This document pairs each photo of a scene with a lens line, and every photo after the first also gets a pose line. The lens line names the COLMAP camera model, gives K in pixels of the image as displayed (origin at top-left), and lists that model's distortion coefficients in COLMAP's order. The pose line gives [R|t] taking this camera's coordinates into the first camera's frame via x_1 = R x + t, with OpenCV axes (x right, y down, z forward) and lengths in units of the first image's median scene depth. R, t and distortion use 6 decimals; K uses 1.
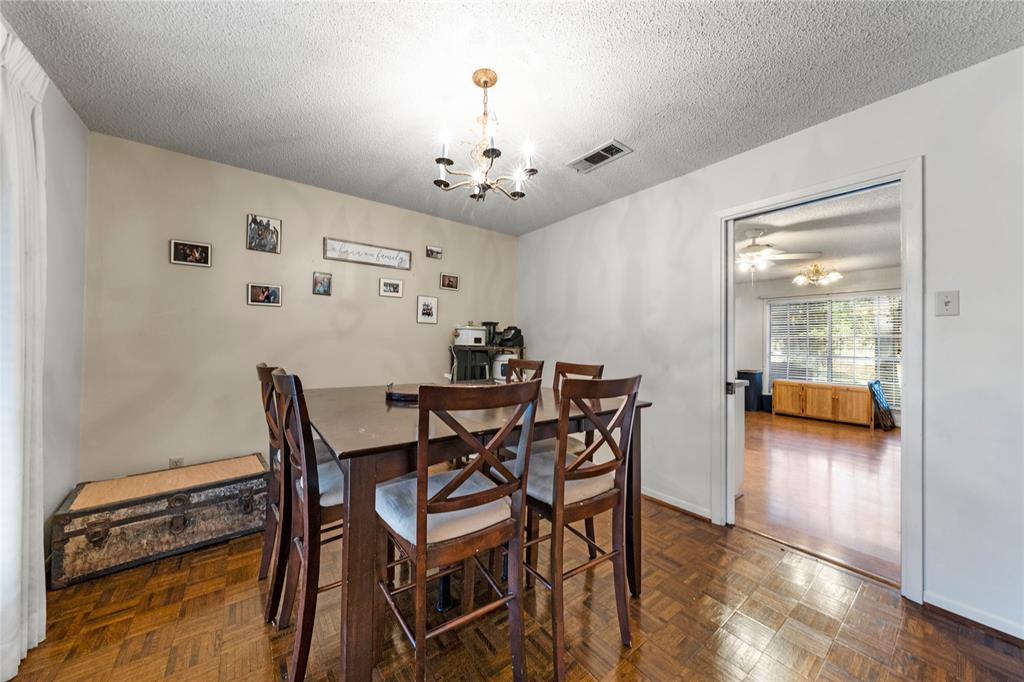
lens RADIAL K [[349.4, 0, 511.1], [0, 349.4, 339.1], [0, 0, 1]] dist [-0.001697, -0.000168]
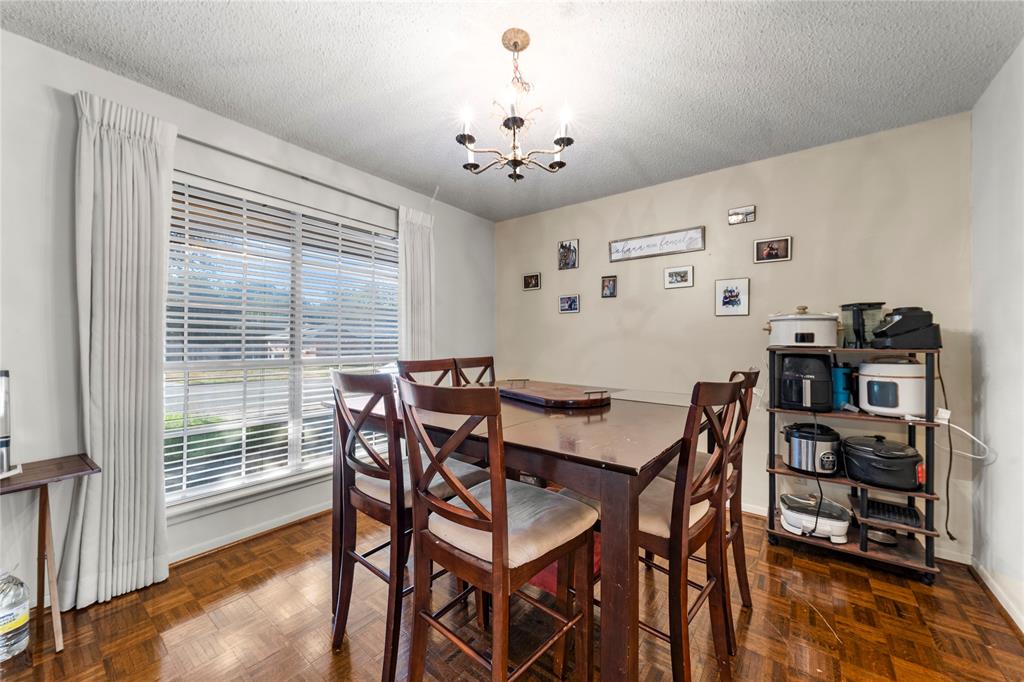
lens RADIAL K [[377.1, 0, 512.0], [0, 377.1, 341.0], [0, 0, 1]] dist [0.000756, 0.000047]
pose [[0.274041, -0.010725, -0.961658, 0.460880], [0.012914, 0.999889, -0.007471, 0.009342], [0.961631, -0.010372, 0.274149, 0.399216]]
